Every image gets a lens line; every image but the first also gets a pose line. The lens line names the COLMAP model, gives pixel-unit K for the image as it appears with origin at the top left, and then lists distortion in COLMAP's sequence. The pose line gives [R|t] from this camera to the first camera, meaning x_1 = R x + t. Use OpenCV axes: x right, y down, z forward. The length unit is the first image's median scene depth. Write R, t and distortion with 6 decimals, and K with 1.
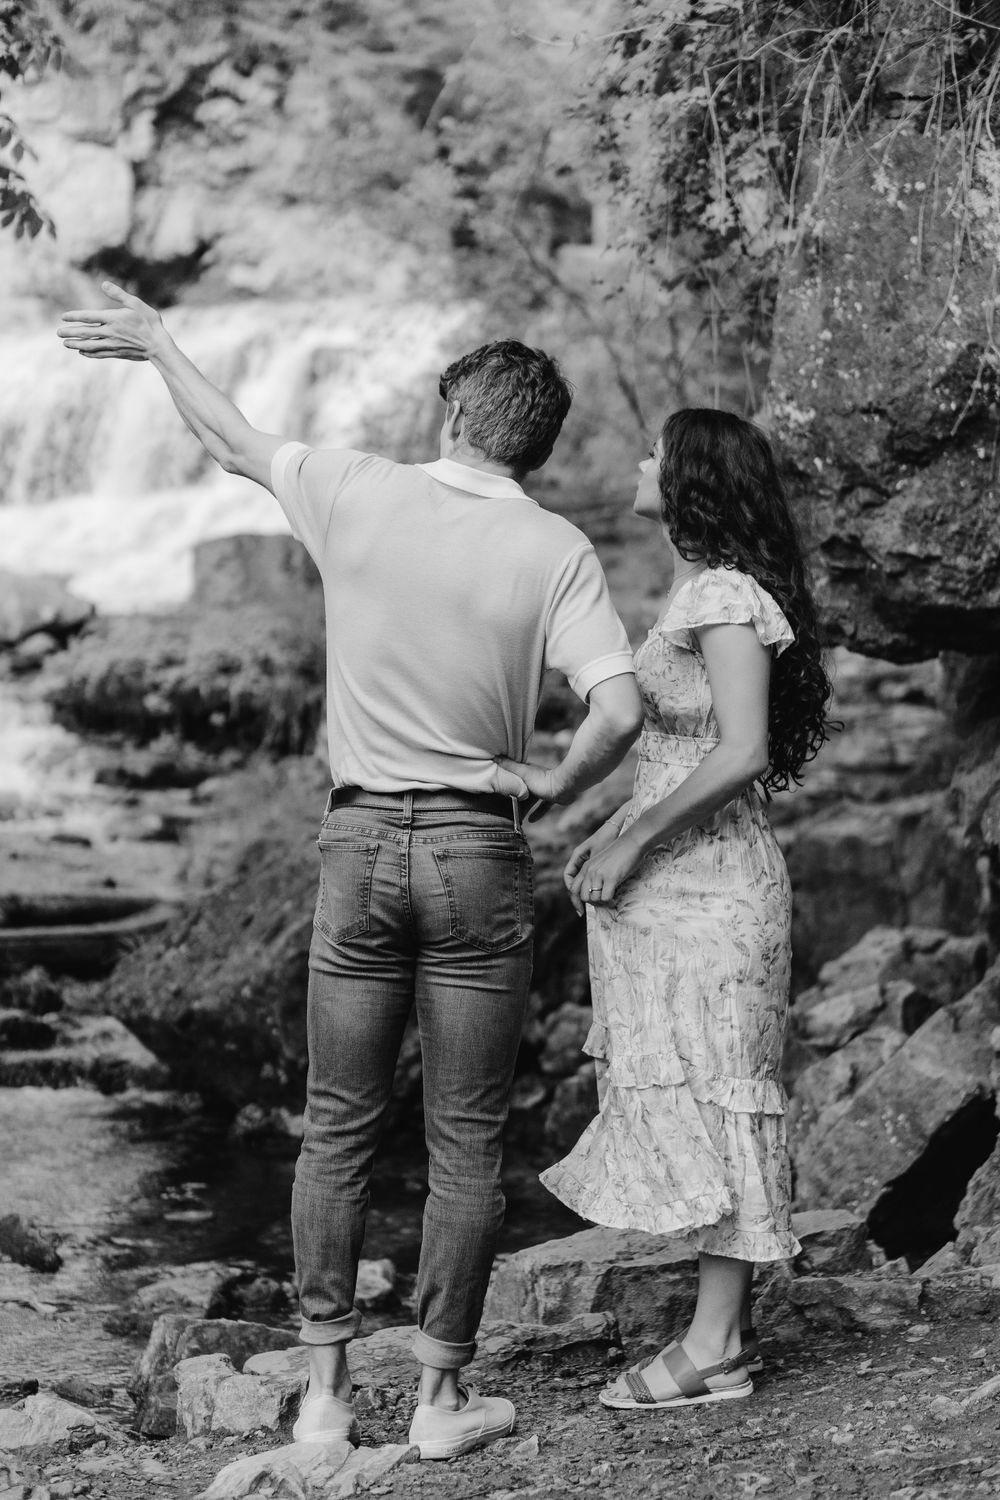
lens RADIAL K [[3191.9, 0, 500.0], [0, 3191.9, 750.0], [0, 0, 1]] dist [0.032544, -0.014779]
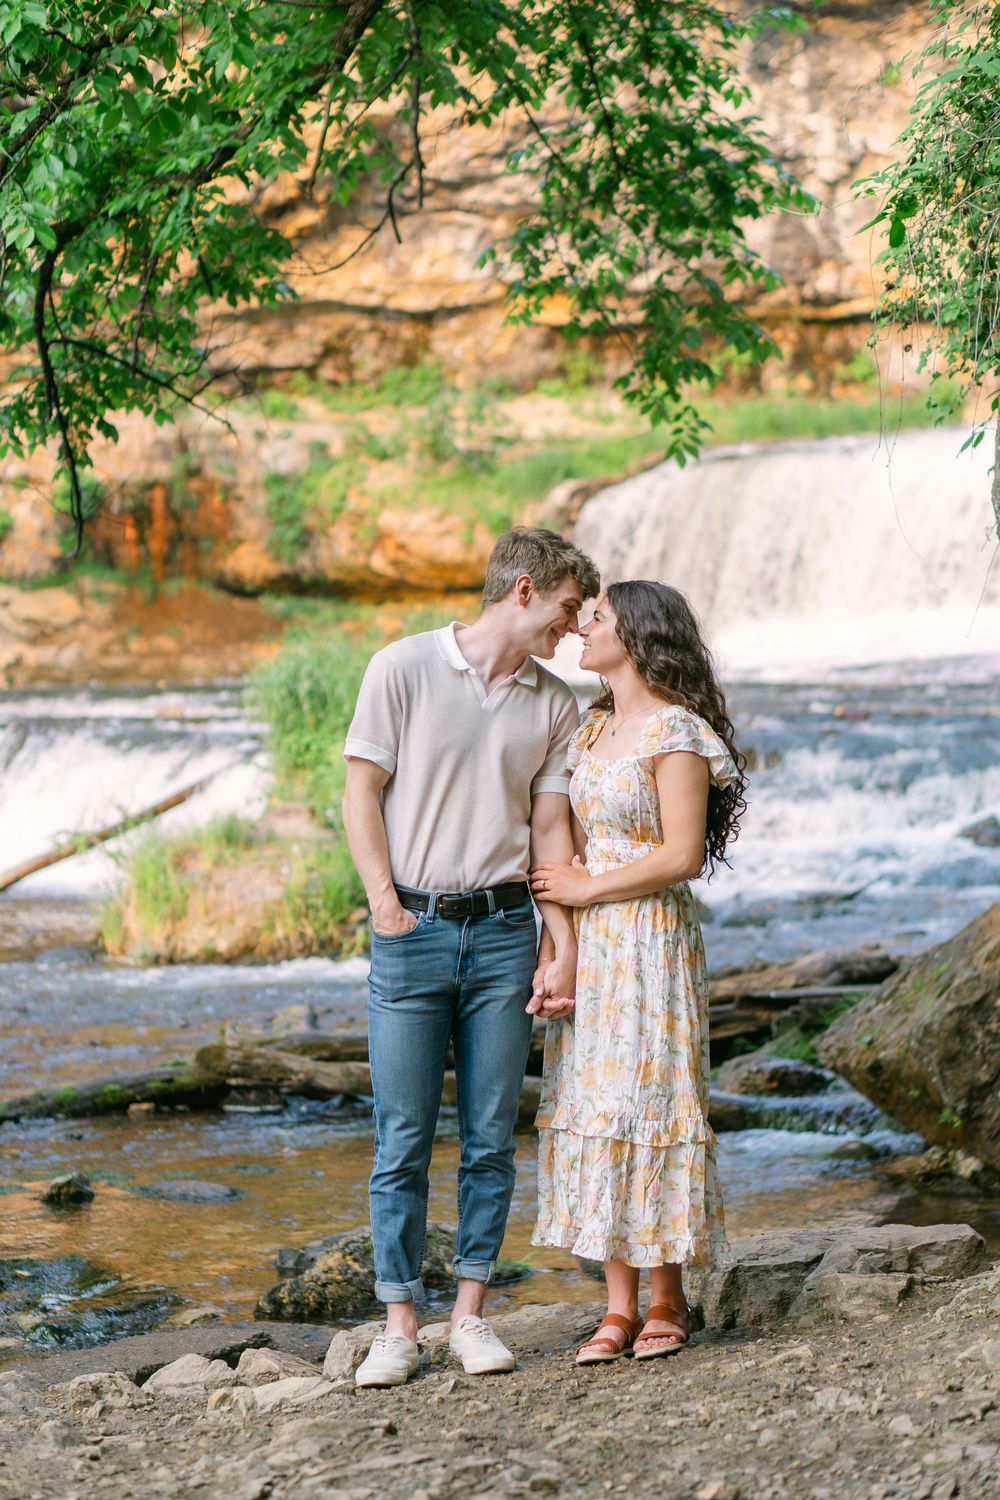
lens RADIAL K [[3234.4, 0, 500.0], [0, 3234.4, 750.0], [0, 0, 1]] dist [0.014201, 0.117066]
pose [[0.918417, -0.032038, -0.394314, 0.375724], [0.024550, 0.999410, -0.024022, -0.001545], [0.394851, 0.012382, 0.918662, -0.116807]]
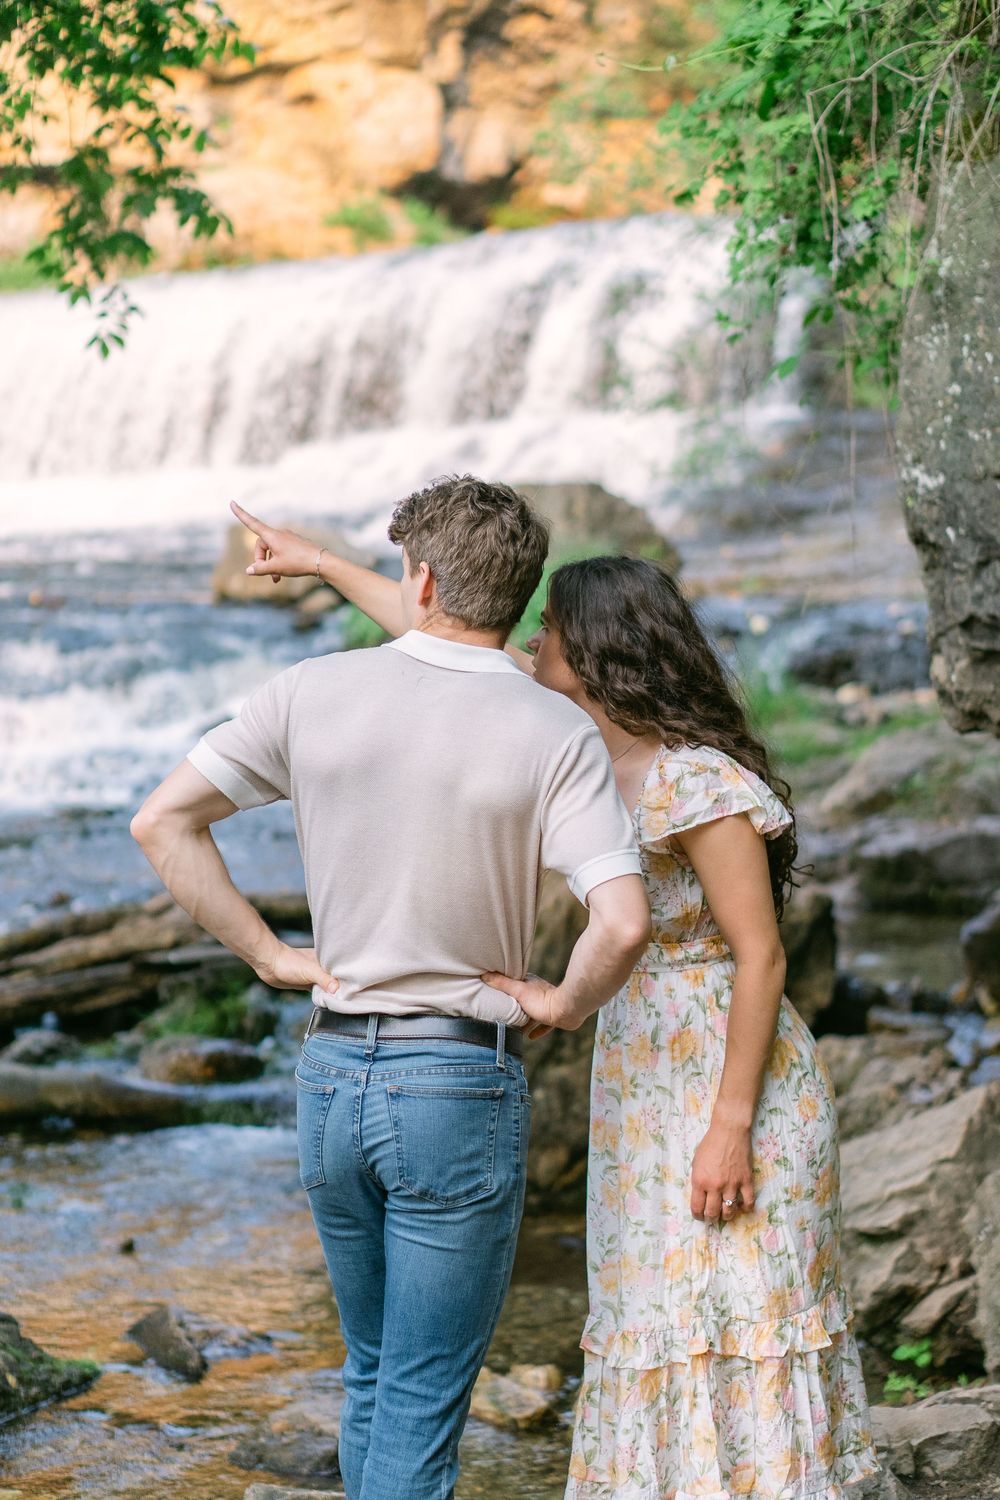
lens RADIAL K [[3205.1, 0, 500.0], [0, 3205.1, 750.0], [0, 0, 1]] dist [0.015943, 0.138072]
pose [[0.993892, -0.022748, -0.107984, 0.069934], [0.025861, 0.999287, 0.027517, -0.057410], [0.107281, -0.030141, 0.993772, 0.103188]]
